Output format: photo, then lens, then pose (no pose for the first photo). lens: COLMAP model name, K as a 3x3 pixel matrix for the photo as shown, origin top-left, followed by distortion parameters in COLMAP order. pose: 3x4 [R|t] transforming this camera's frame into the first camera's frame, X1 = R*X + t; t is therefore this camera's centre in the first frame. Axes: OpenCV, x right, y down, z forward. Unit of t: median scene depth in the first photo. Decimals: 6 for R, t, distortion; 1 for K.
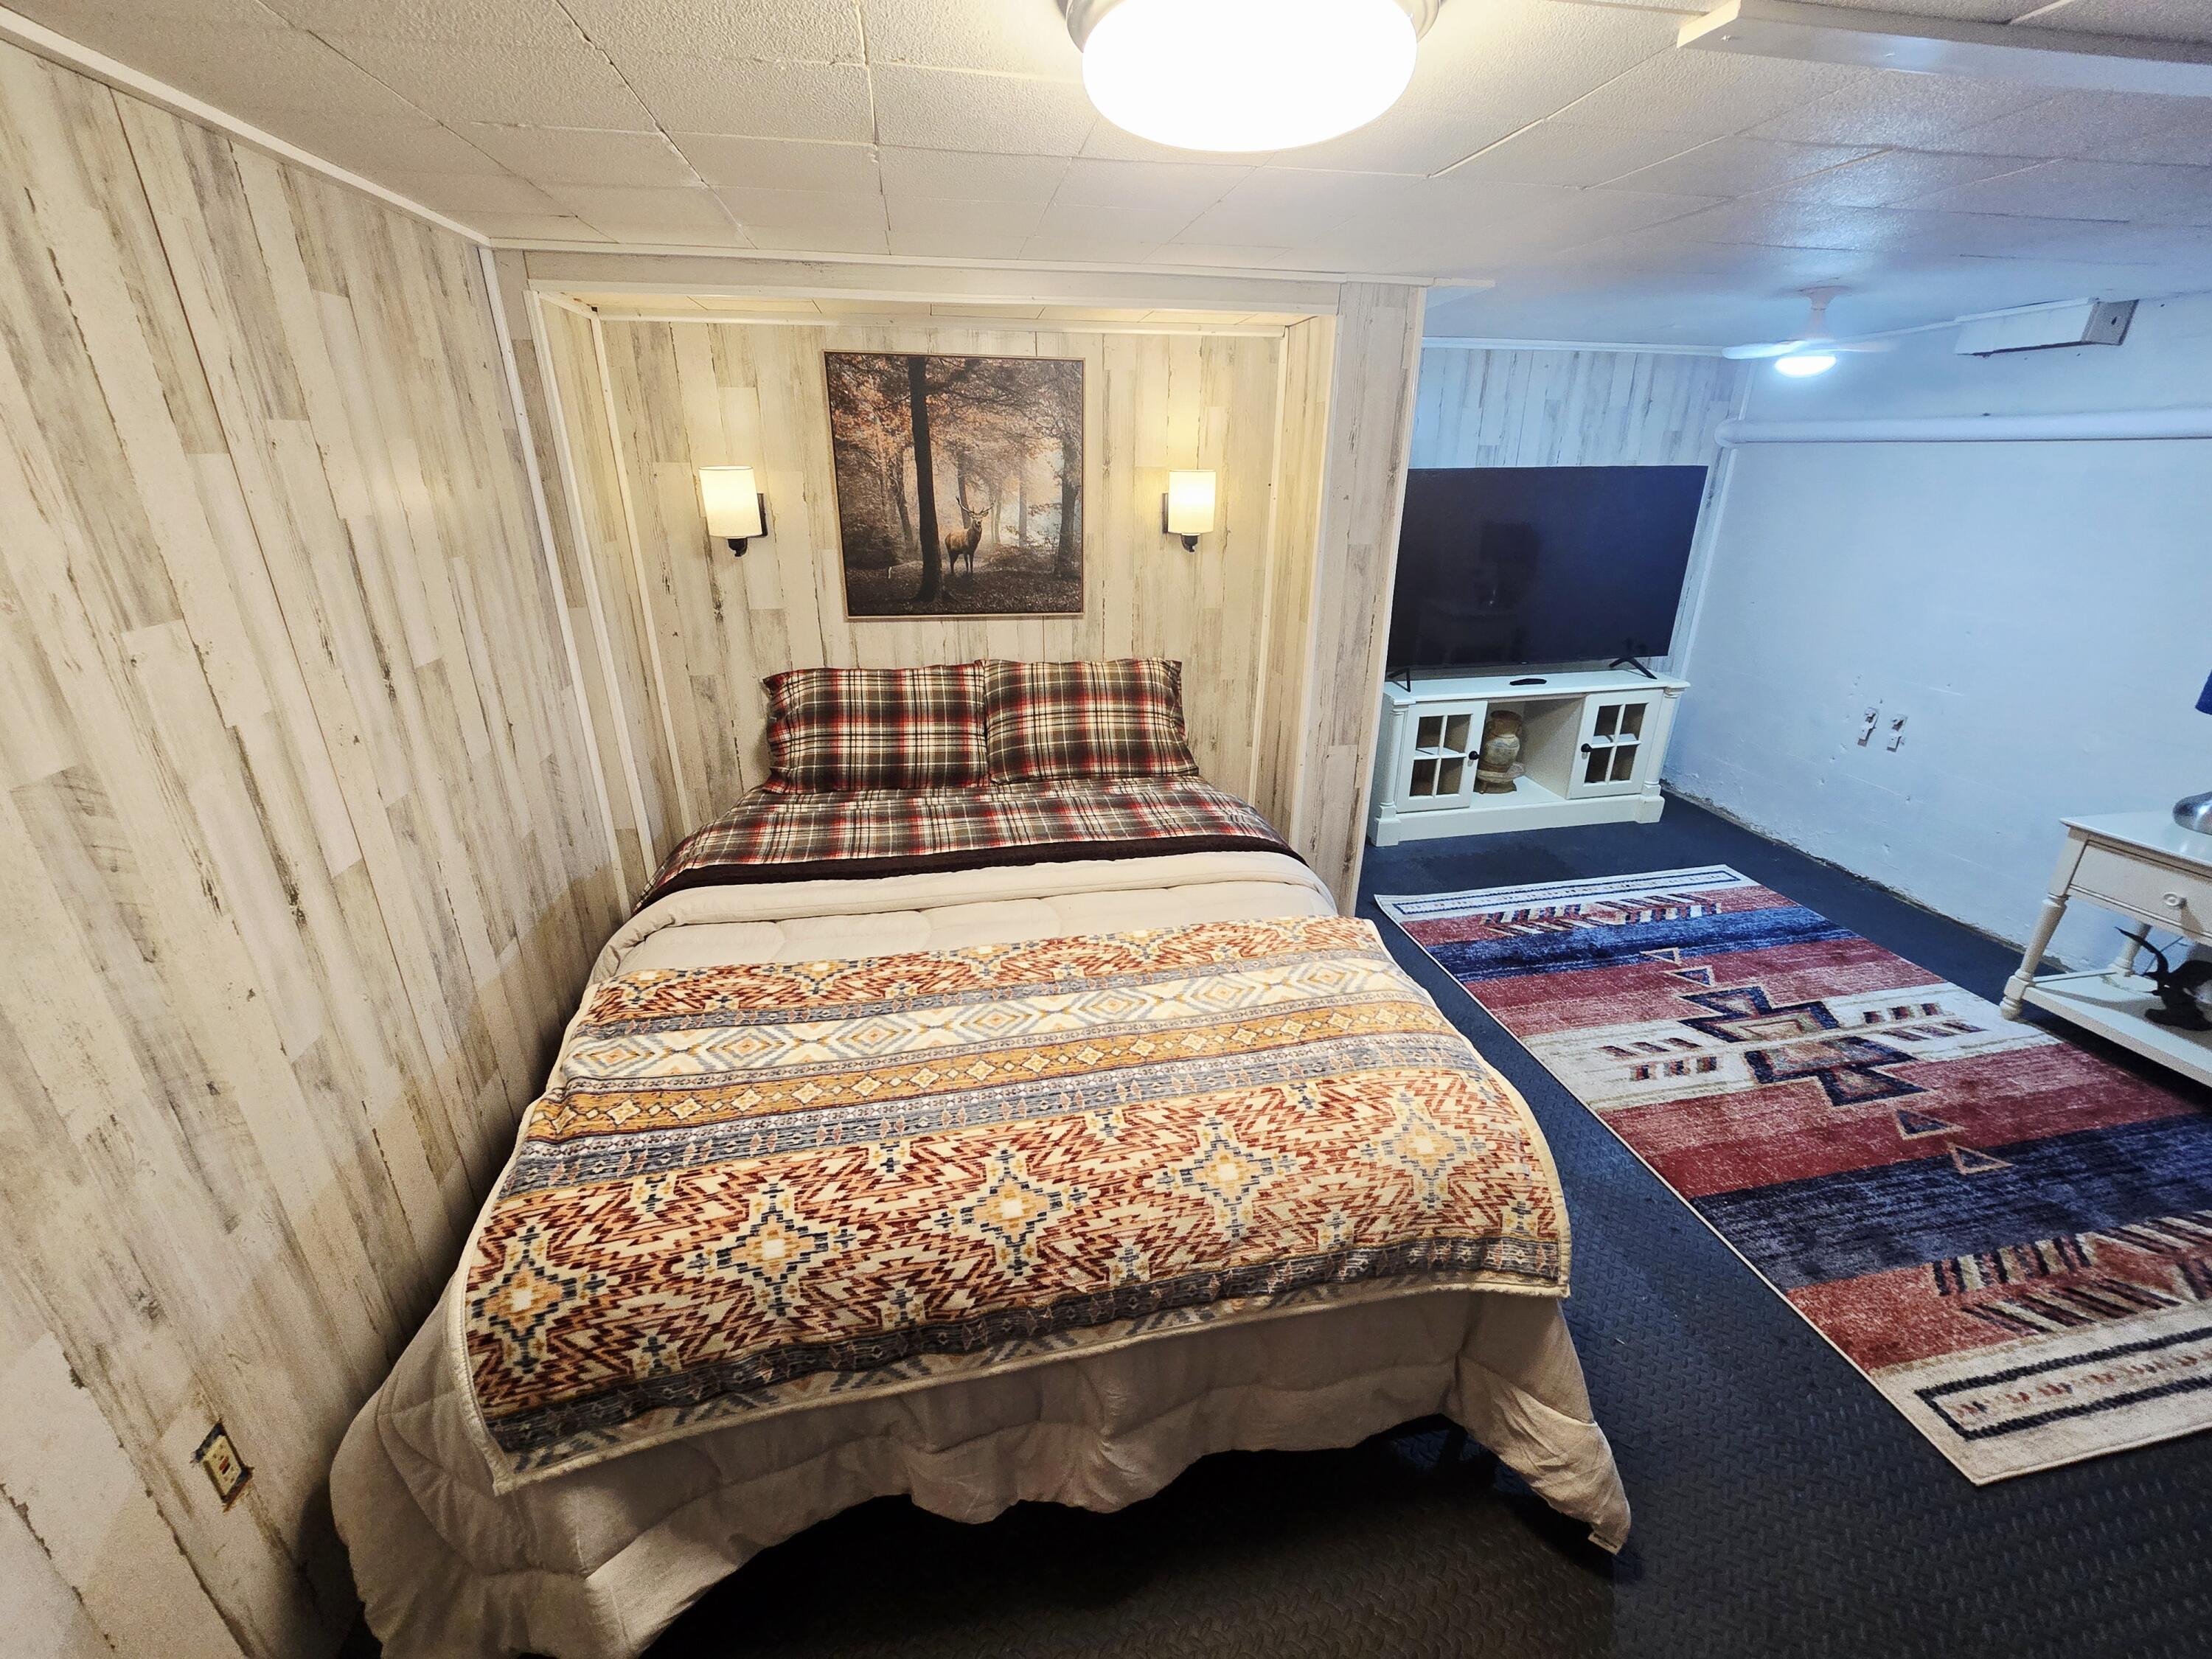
lens RADIAL K [[908.4, 0, 1103.4], [0, 908.4, 824.3], [0, 0, 1]] dist [-0.001578, 0.000219]
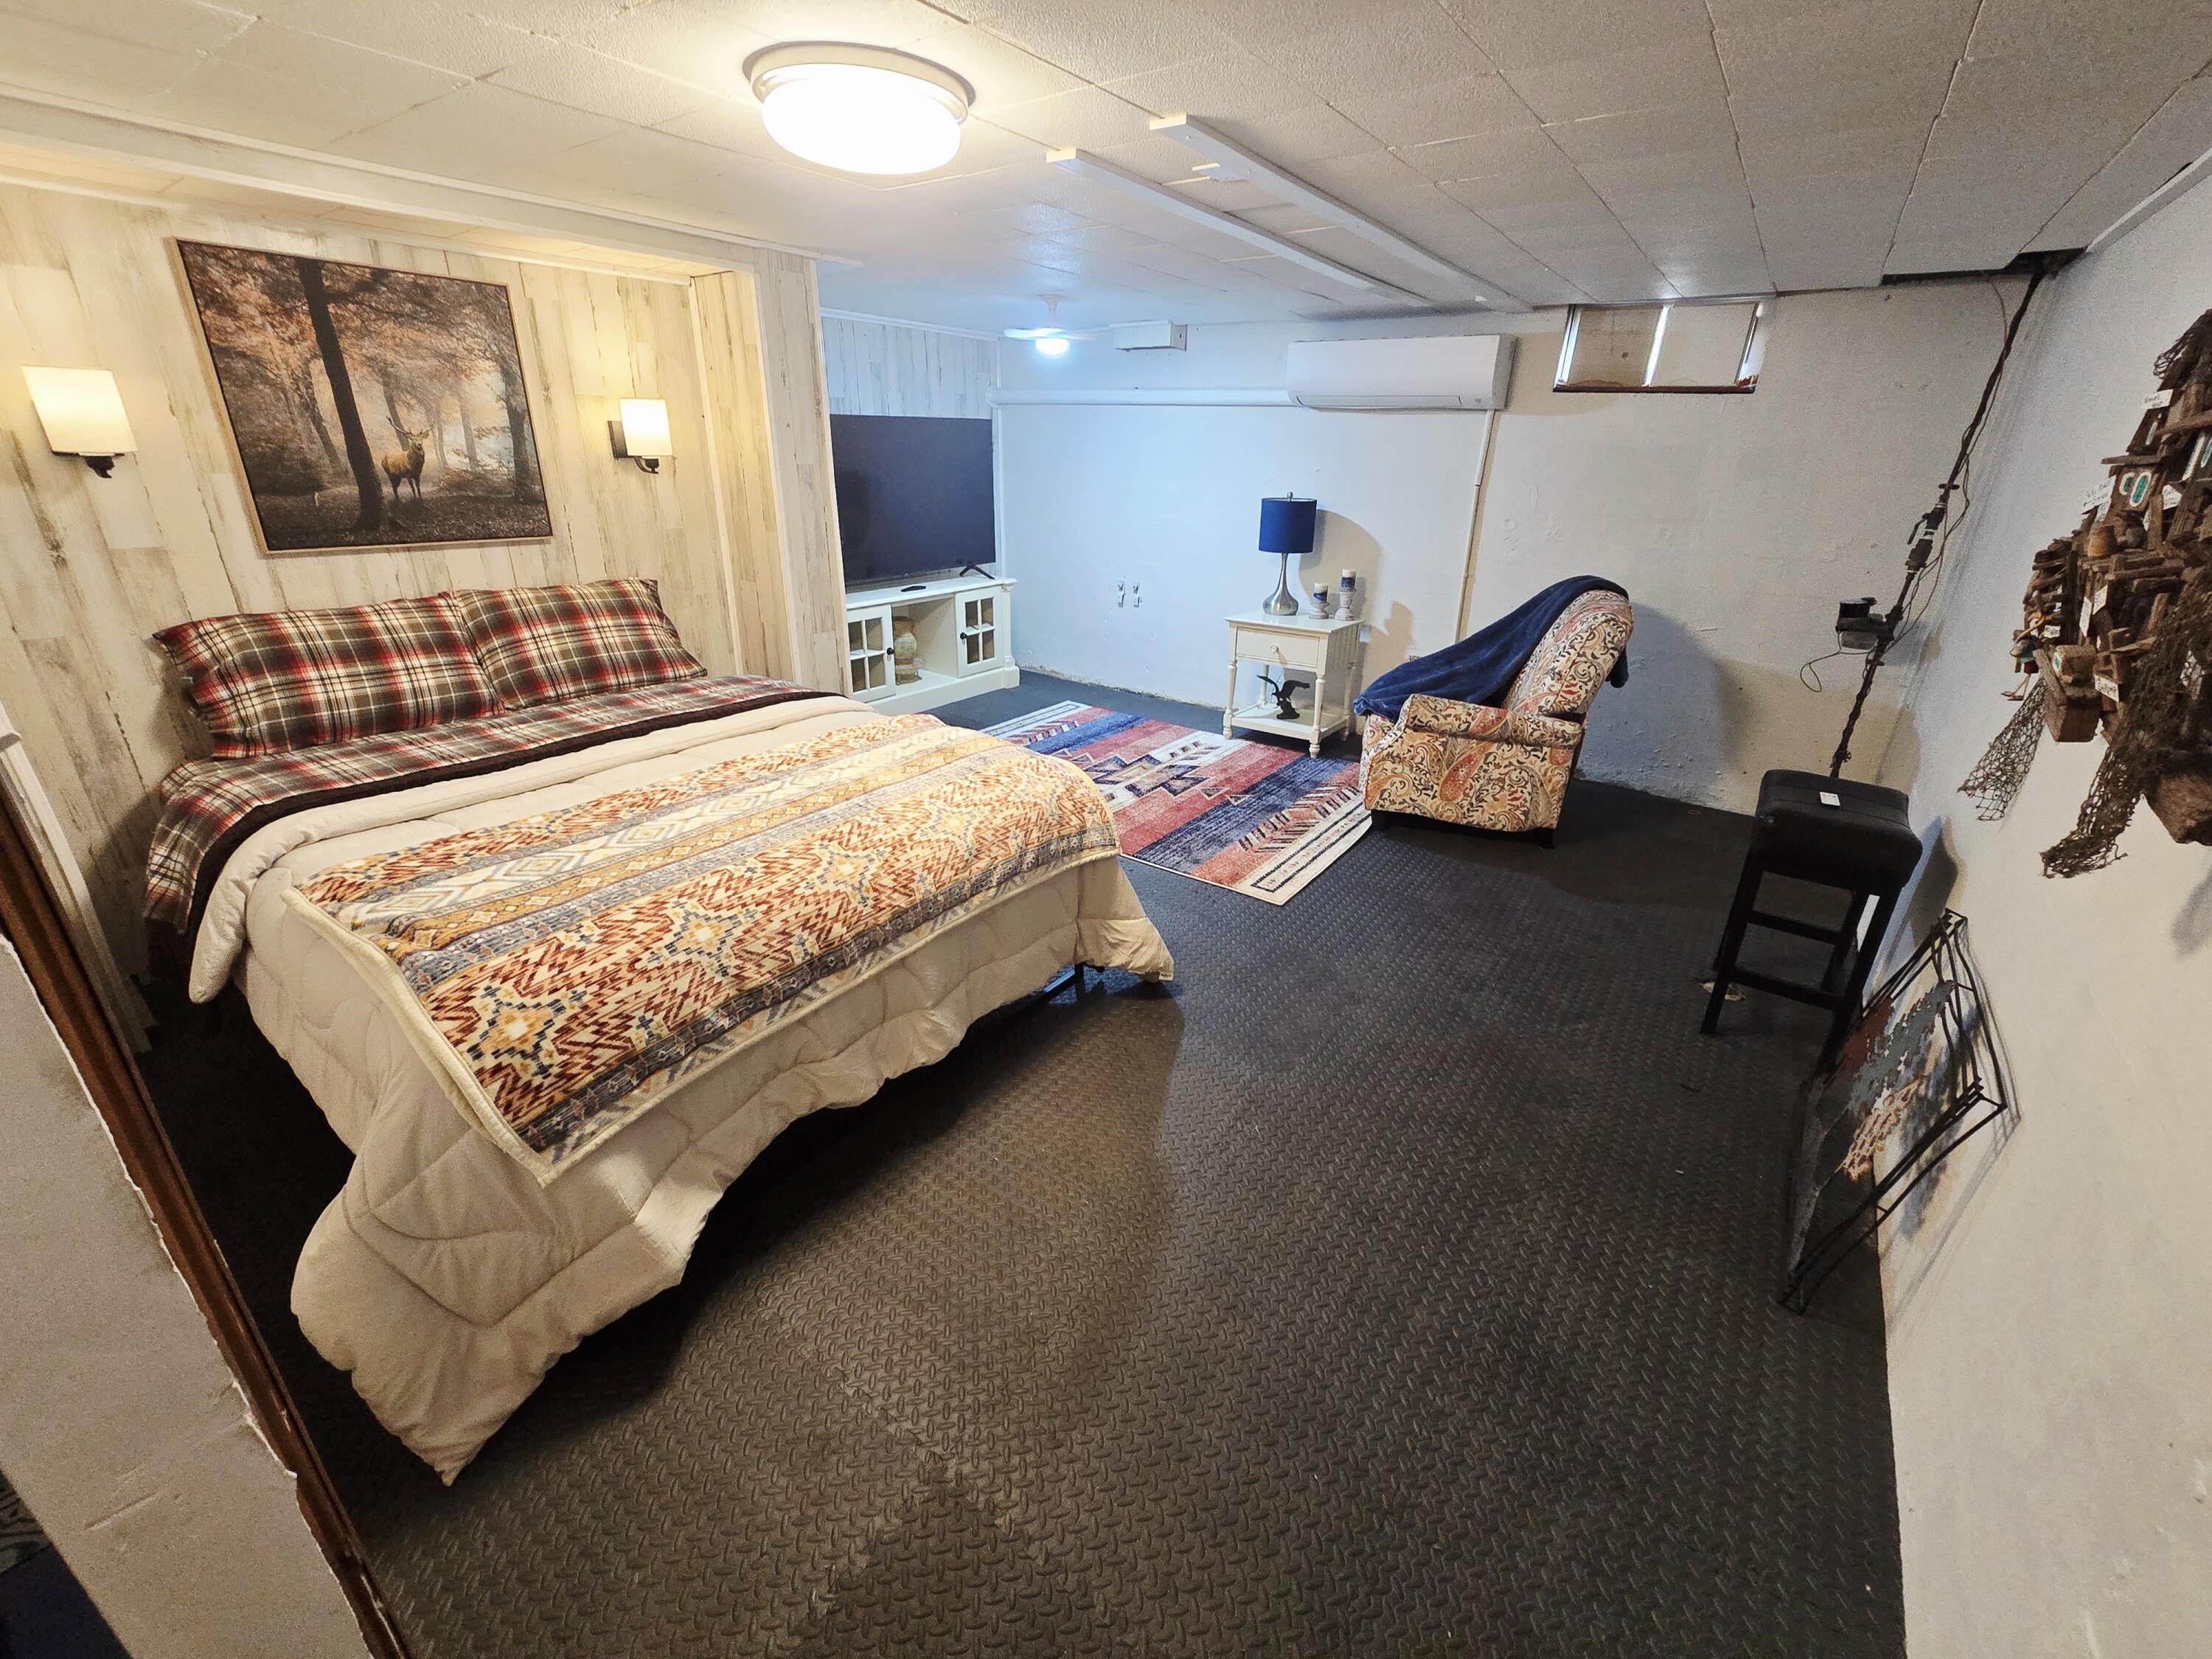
lens RADIAL K [[908.4, 0, 1101.5], [0, 908.4, 823.9], [0, 0, 1]] dist [-0.001578, 0.000219]
pose [[0.741324, -0.246641, 0.624186, -0.322757], [0.232126, 0.966854, 0.106355, 0.133451], [-0.629728, 0.066046, 0.774003, -0.193132]]
